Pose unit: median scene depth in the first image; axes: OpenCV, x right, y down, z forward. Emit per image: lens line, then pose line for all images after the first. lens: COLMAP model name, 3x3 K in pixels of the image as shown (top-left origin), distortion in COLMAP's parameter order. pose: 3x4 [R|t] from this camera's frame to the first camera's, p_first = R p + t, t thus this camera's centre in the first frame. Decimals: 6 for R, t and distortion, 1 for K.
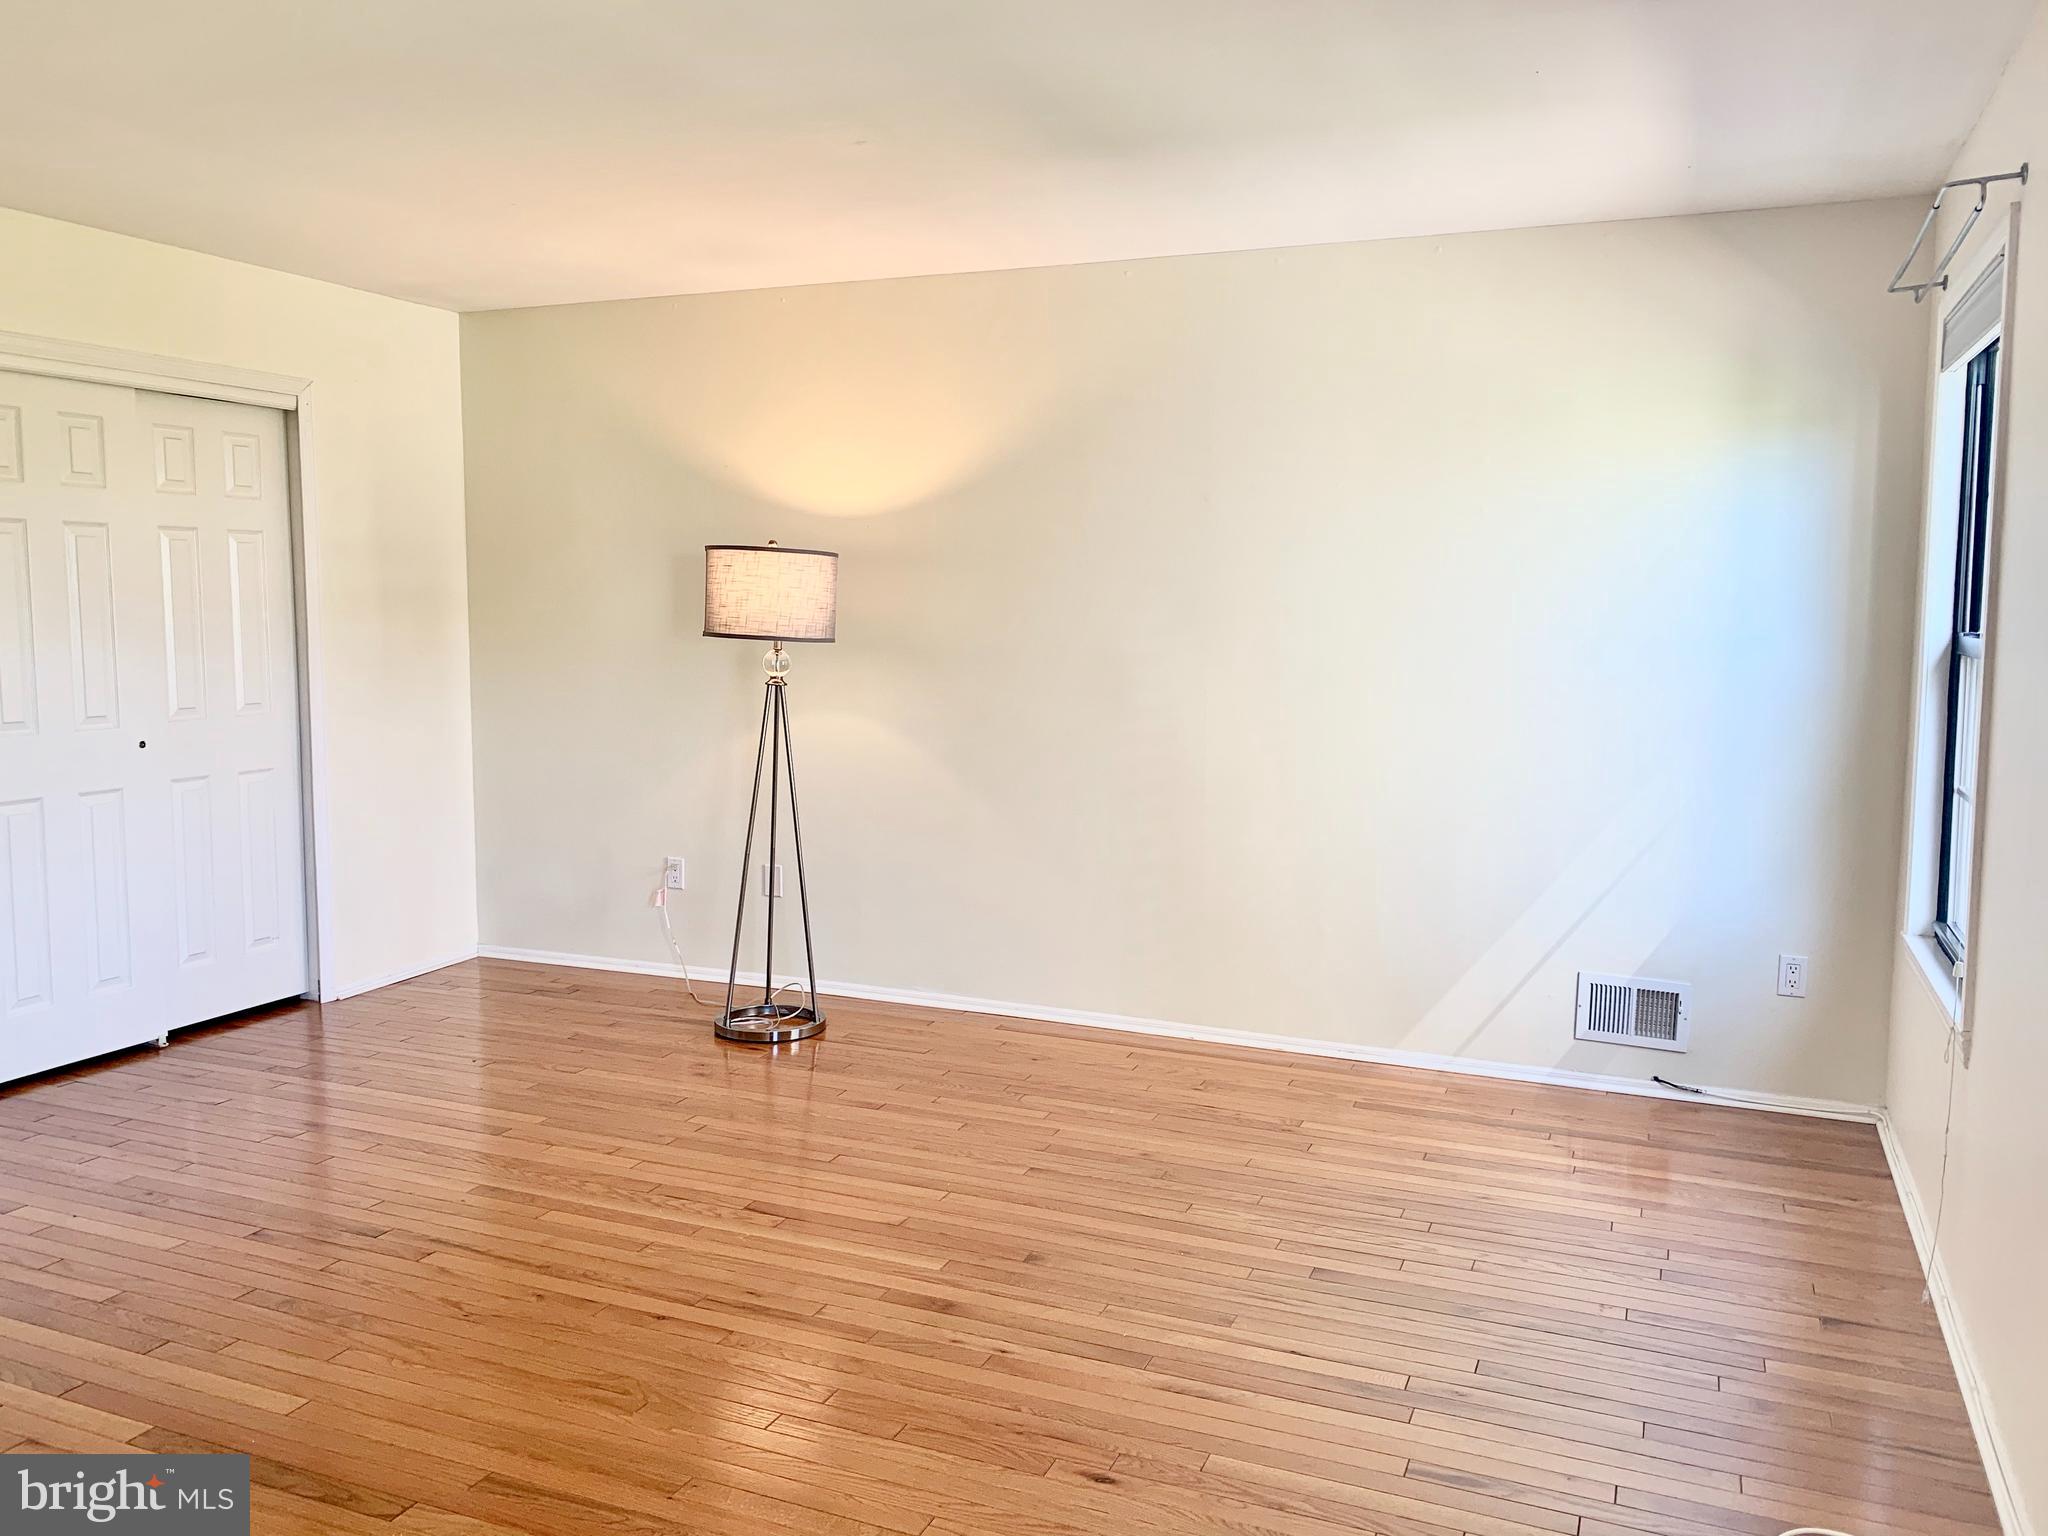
lens RADIAL K [[1592.6, 0, 1032.2], [0, 1592.6, 756.3], [0, 0, 1]] dist [0.073355, -0.062323]
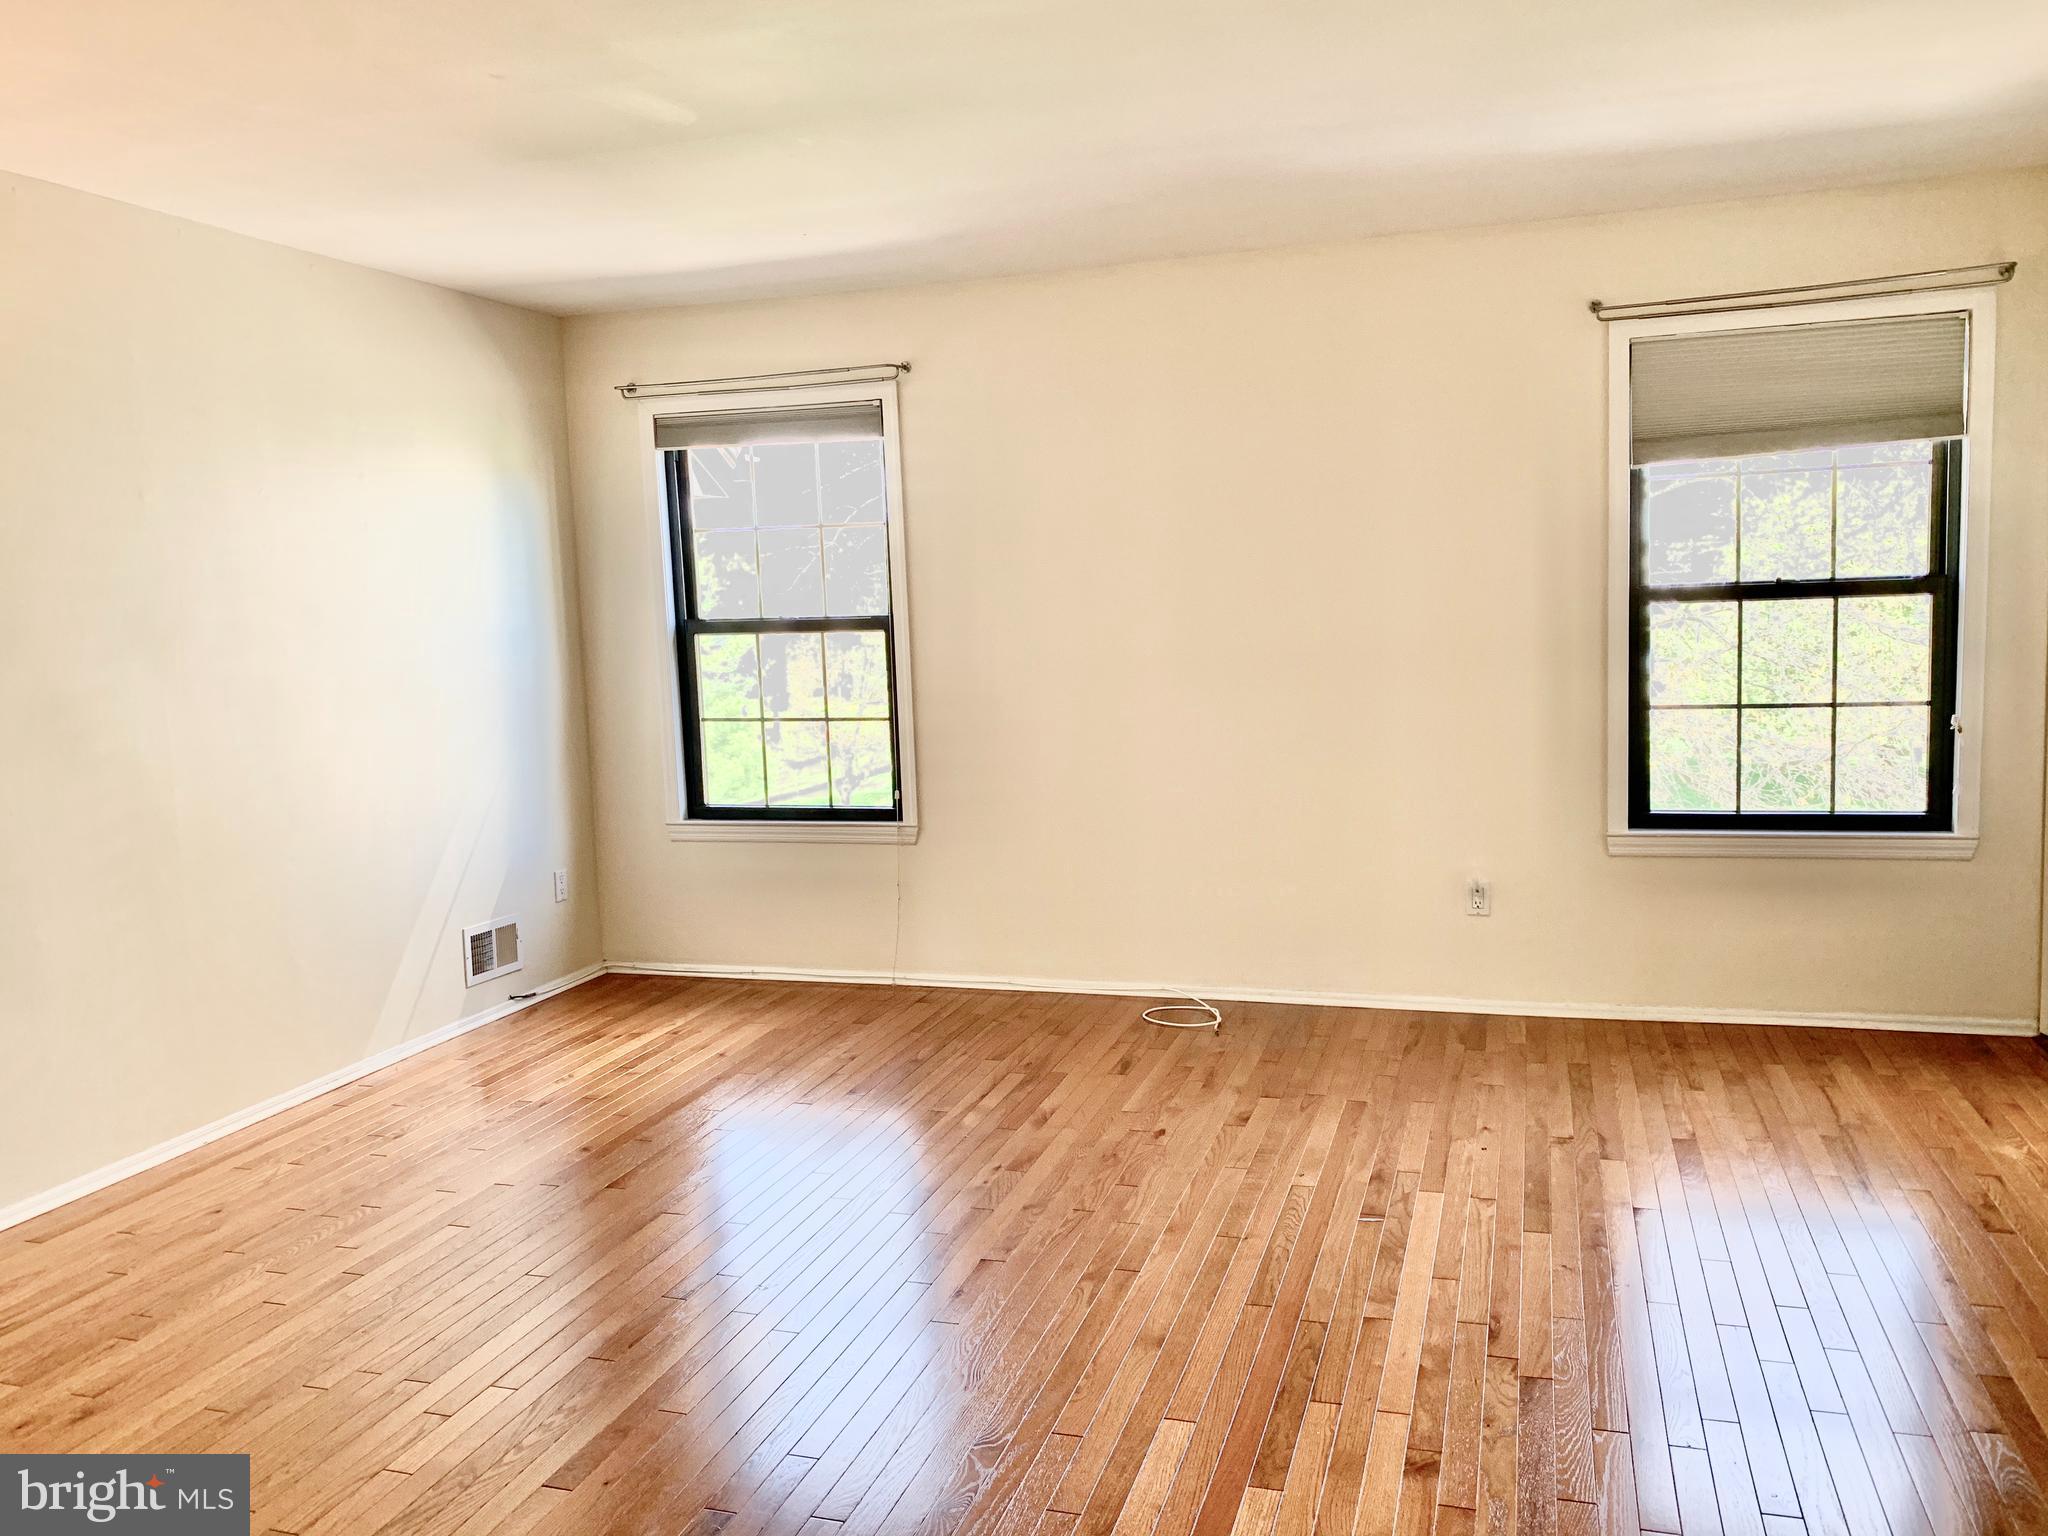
lens RADIAL K [[1592.6, 0, 1032.2], [0, 1592.6, 756.3], [0, 0, 1]] dist [0.073355, -0.062323]
pose [[-0.099172, -0.103641, 0.989658, -0.843227], [0.135798, 0.983847, 0.116640, -0.068983], [-0.985761, 0.145961, -0.083496, 0.687073]]
